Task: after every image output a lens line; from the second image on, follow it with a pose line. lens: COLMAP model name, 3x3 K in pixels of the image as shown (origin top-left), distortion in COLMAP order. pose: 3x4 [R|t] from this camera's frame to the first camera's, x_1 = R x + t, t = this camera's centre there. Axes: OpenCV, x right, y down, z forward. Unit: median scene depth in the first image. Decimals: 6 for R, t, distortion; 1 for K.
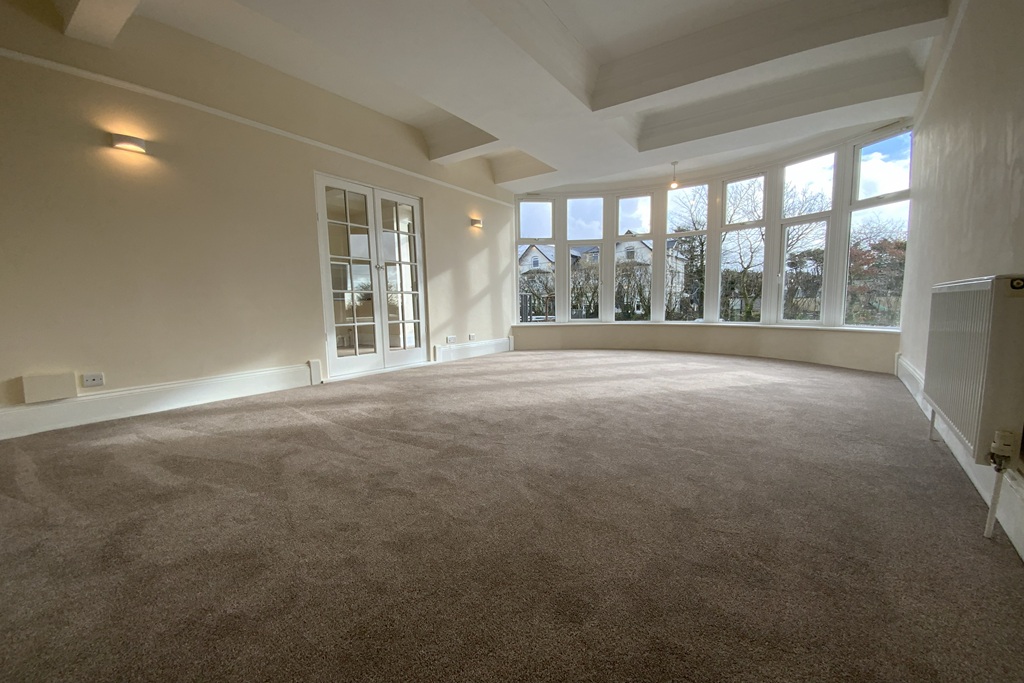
lens RADIAL K [[420.5, 0, 511.4], [0, 420.5, 350.1], [0, 0, 1]] dist [0.009803, -0.001034]
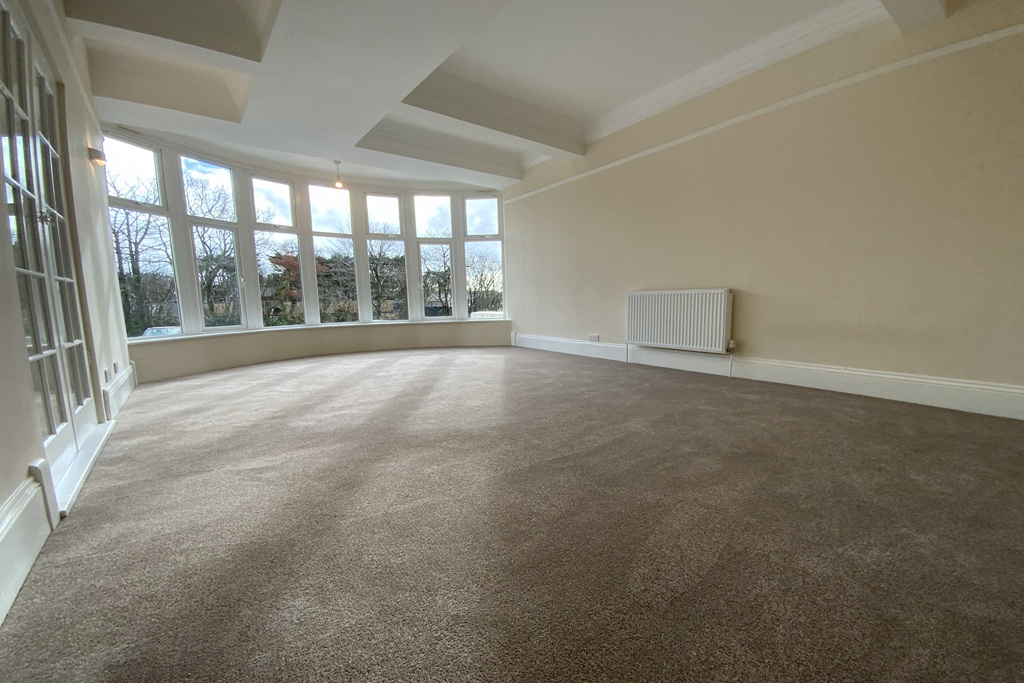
lens RADIAL K [[420.5, 0, 510.5], [0, 420.5, 343.1], [0, 0, 1]] dist [0.009803, -0.001034]
pose [[0.296746, -0.088916, 0.950808, -0.474506], [0.121532, 0.991076, 0.054752, -0.030322], [-0.947192, 0.099306, 0.304904, 0.363613]]
